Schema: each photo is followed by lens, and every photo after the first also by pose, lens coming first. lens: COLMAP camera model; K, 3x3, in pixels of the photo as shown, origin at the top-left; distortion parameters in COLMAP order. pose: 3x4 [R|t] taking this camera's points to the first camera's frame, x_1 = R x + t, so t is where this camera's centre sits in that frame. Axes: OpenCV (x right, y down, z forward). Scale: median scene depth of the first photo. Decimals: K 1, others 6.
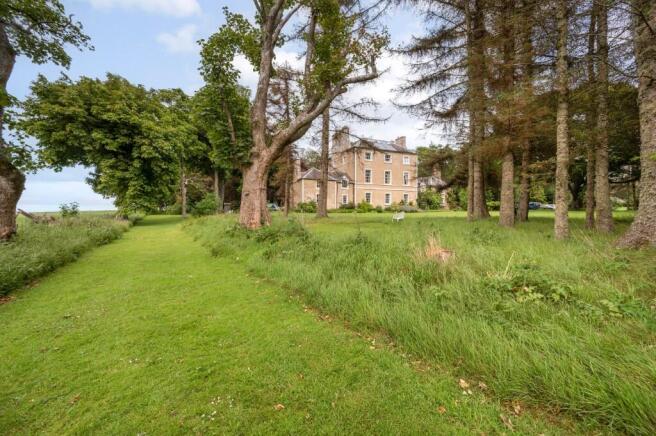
lens RADIAL K [[267.1, 0, 326.7], [0, 267.1, 214.2], [0, 0, 1]] dist [0.001098, 0.000075]
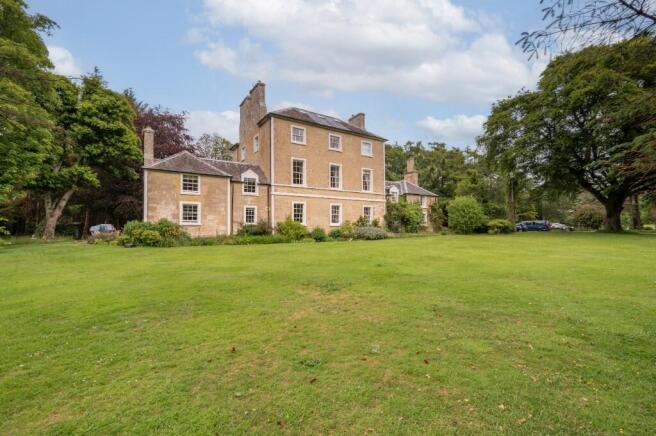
lens RADIAL K [[267.1, 0, 322.0], [0, 267.1, 218.8], [0, 0, 1]] dist [0.001098, 0.000075]
pose [[0.990752, -0.002100, 0.135672, 0.127992], [0.008638, 0.998828, -0.047617, -0.023731], [-0.135413, 0.048348, 0.989609, 0.465590]]
